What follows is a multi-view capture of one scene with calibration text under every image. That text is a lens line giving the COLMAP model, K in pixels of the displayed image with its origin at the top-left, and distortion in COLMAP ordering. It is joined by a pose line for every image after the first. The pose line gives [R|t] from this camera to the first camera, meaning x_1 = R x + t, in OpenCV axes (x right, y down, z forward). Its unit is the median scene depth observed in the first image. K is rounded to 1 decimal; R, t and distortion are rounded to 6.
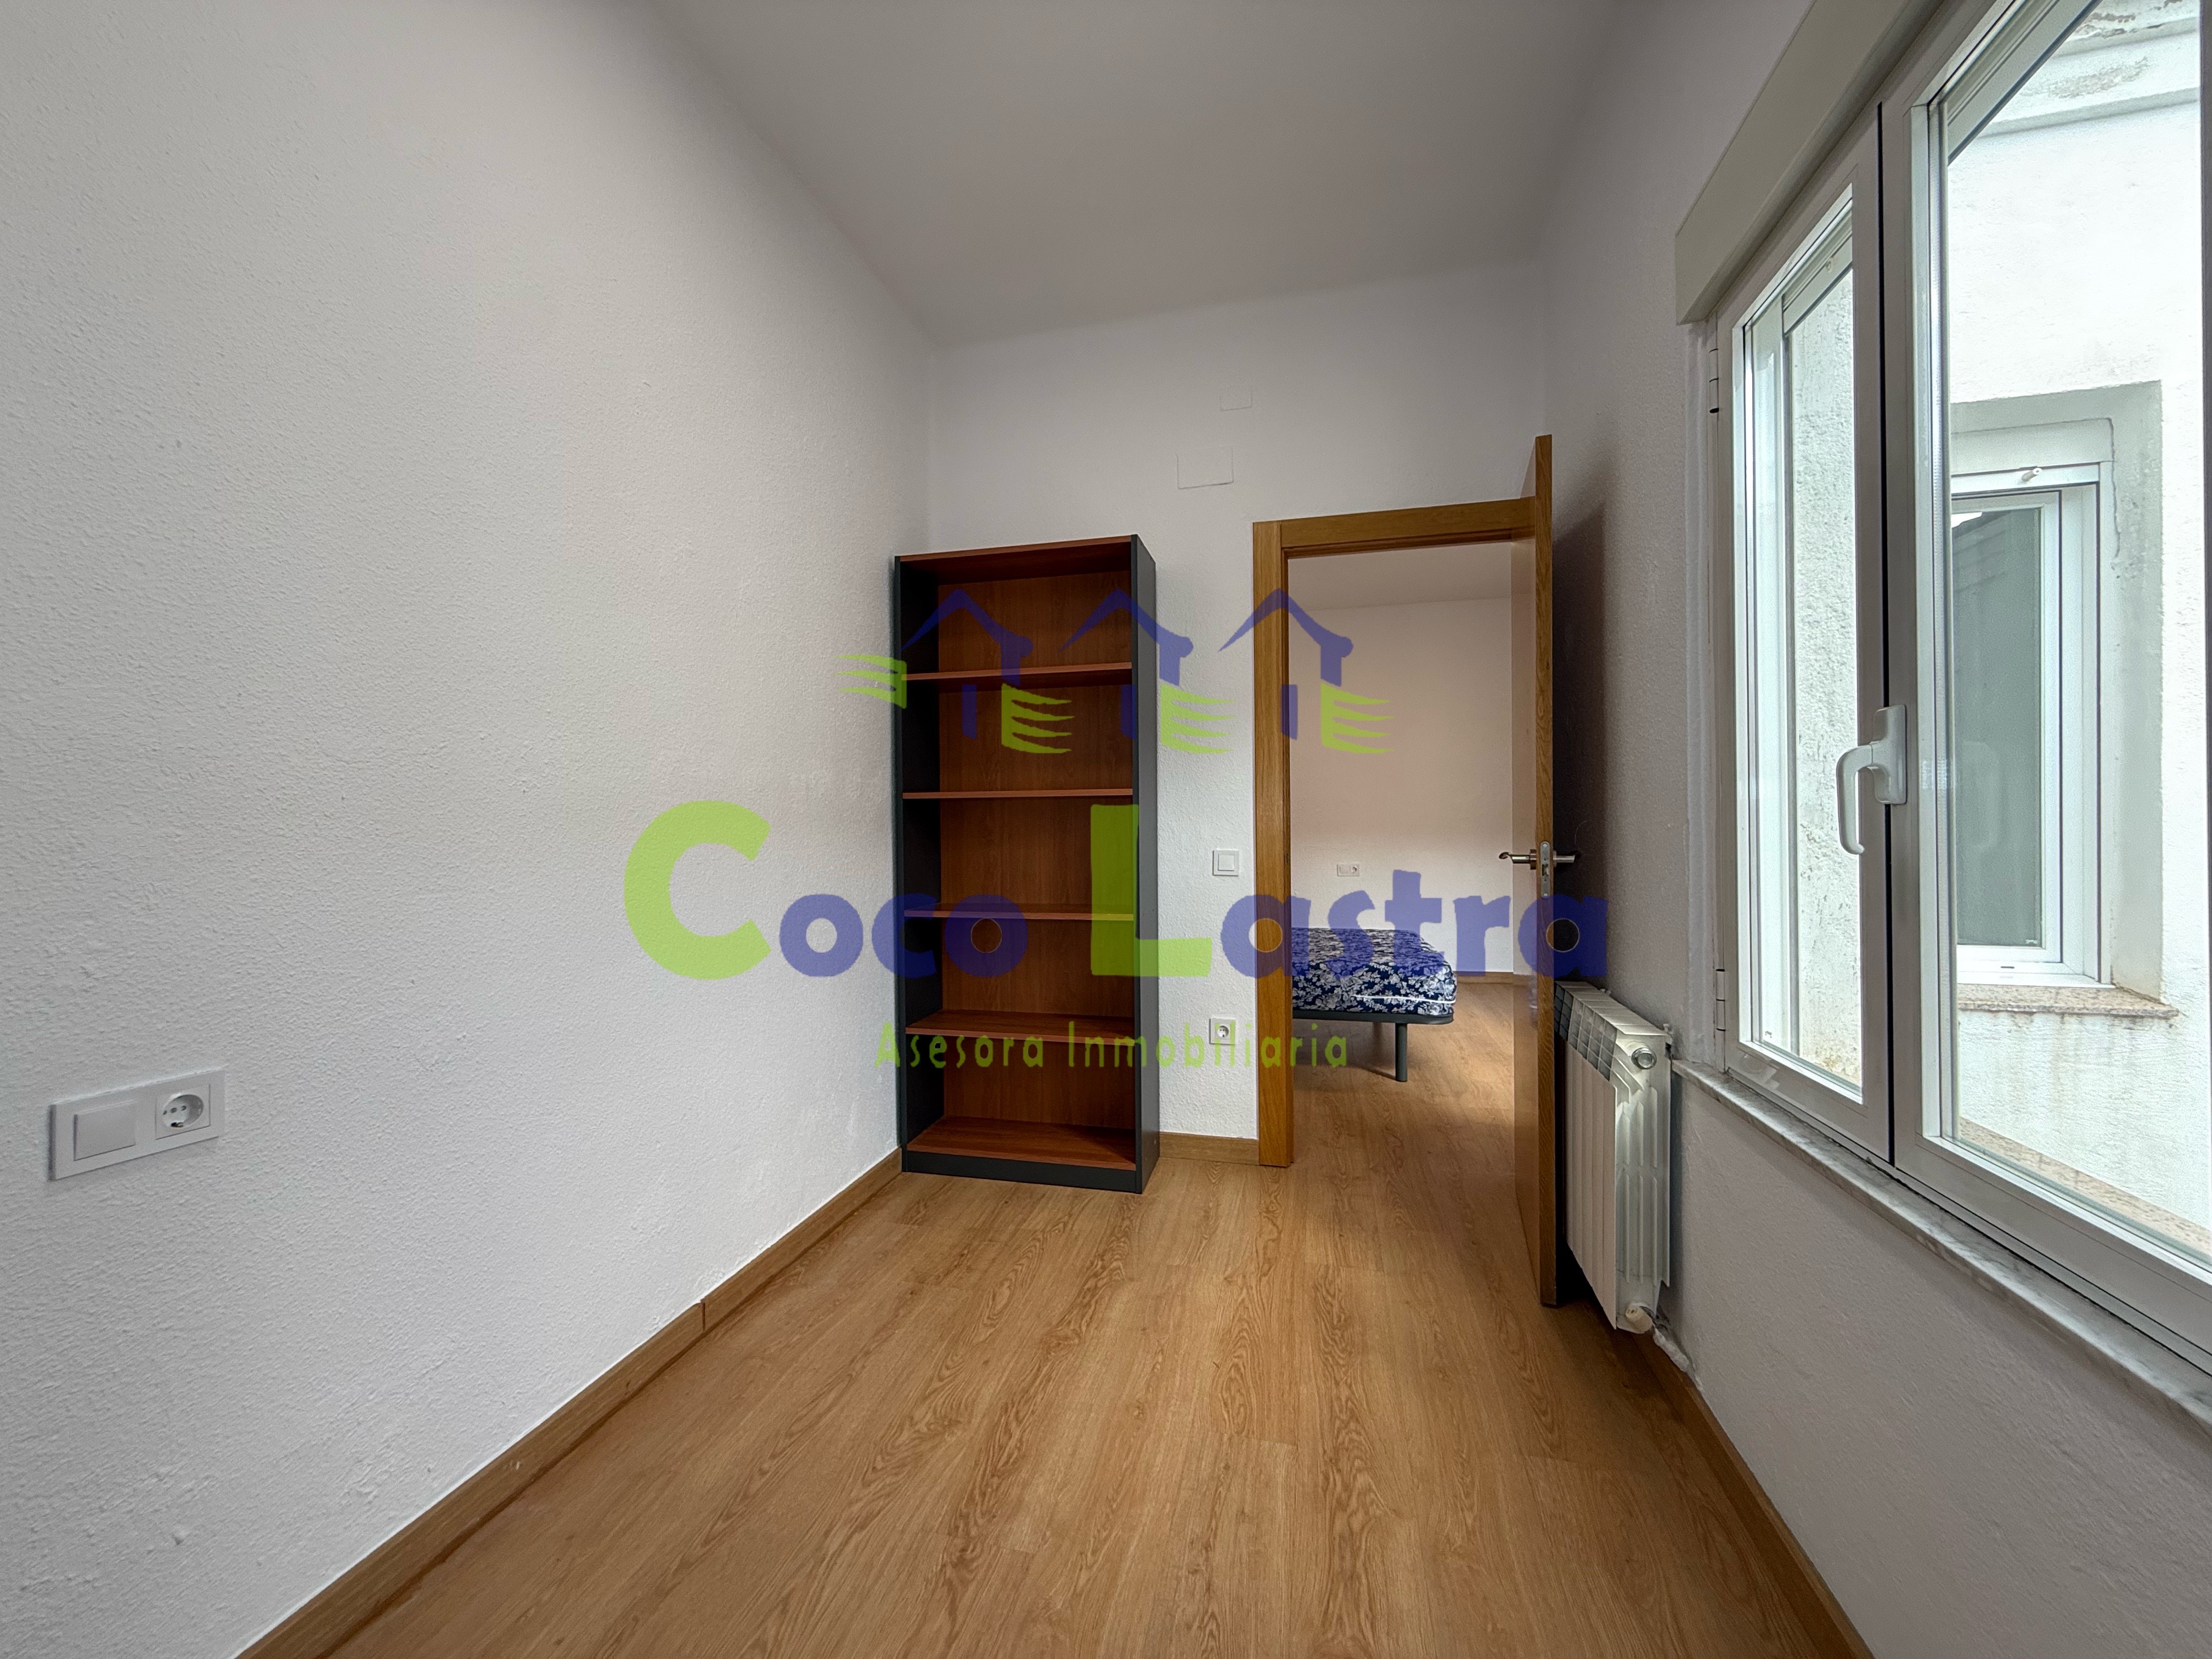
lens RADIAL K [[880.3, 0, 1099.7], [0, 880.3, 831.0], [0, 0, 1]] dist [-0.000204, -0.000248]
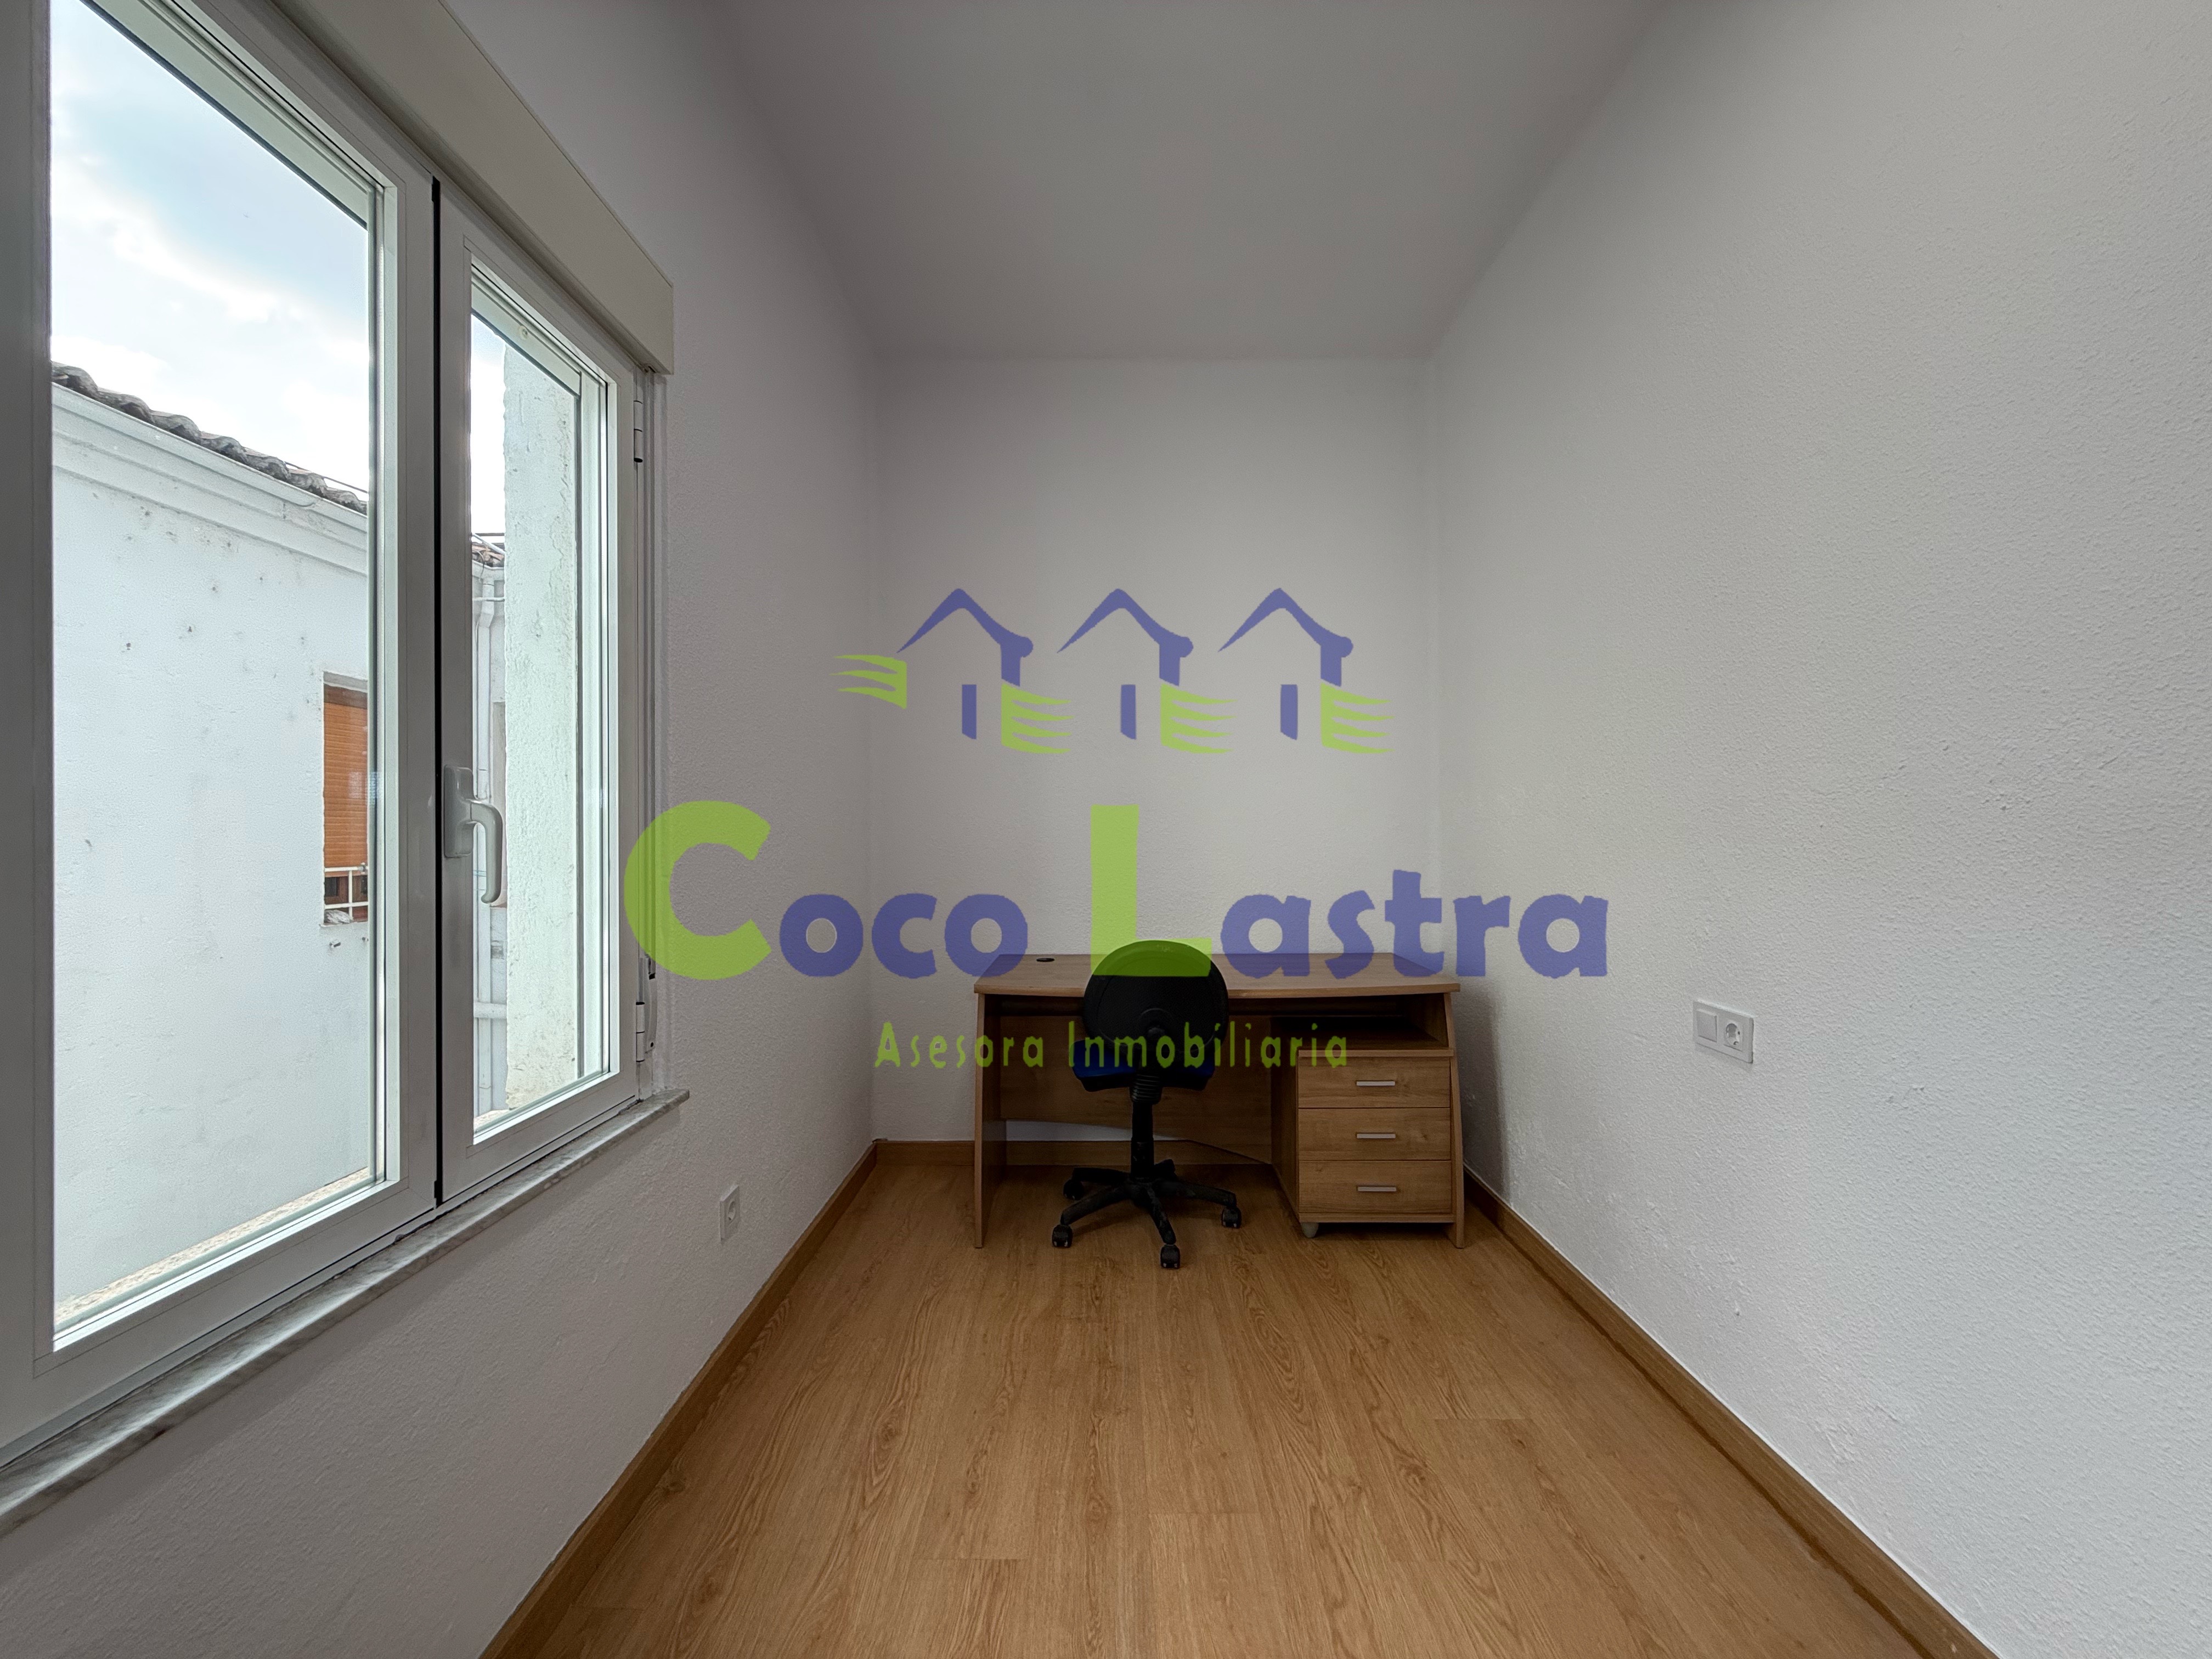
lens RADIAL K [[880.3, 0, 1099.7], [0, 880.3, 831.0], [0, 0, 1]] dist [-0.000204, -0.000248]
pose [[-0.971048, 0.014165, -0.238464, 0.349761], [0.013981, 0.999899, 0.002464, -0.049306], [0.238474, -0.000941, -0.971148, 1.995139]]
